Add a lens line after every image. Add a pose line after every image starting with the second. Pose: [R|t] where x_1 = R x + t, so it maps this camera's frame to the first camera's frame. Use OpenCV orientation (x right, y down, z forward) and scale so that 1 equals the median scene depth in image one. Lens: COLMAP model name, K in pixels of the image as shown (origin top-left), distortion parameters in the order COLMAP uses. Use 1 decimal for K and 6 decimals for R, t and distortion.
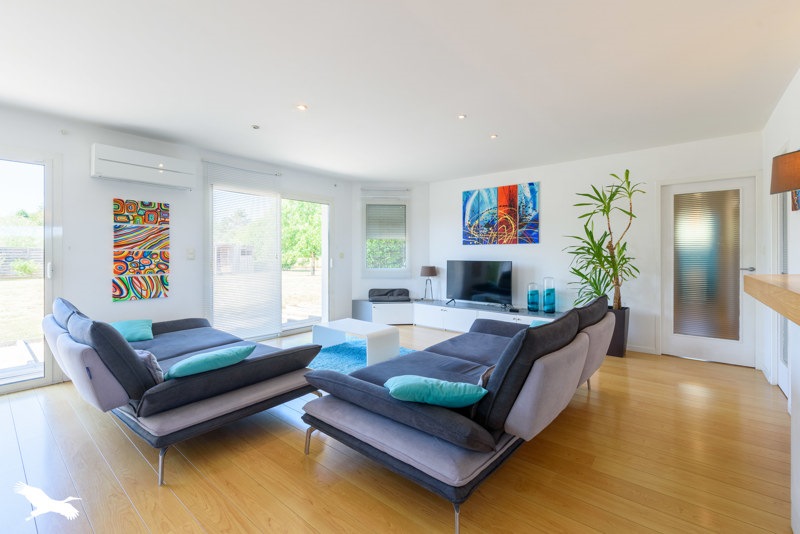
lens RADIAL K [[351.2, 0, 399.3], [0, 351.2, 250.9], [0, 0, 1]] dist [-0.000640, -0.000084]
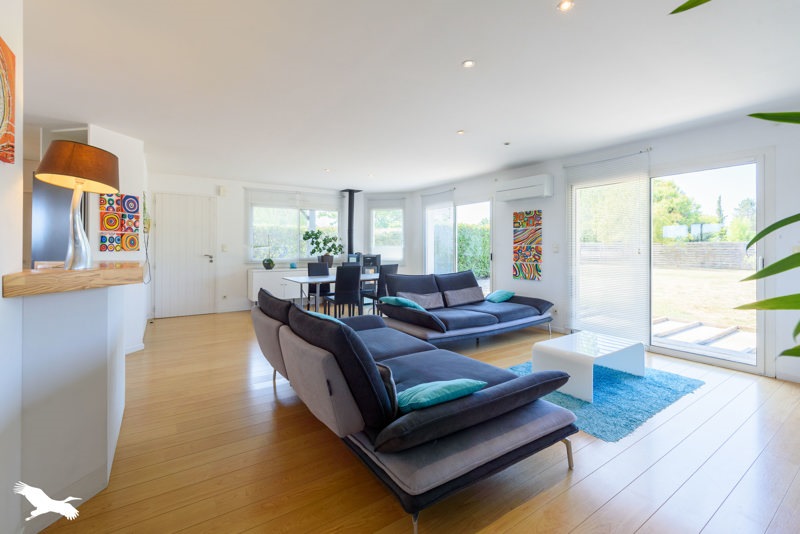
lens RADIAL K [[351.2, 0, 399.3], [0, 351.2, 250.9], [0, 0, 1]] dist [-0.000640, -0.000084]
pose [[-0.276125, 0.003331, -0.961116, 0.787997], [0.003131, 0.999992, 0.002566, 0.015130], [0.961117, -0.002301, -0.276133, 0.893022]]
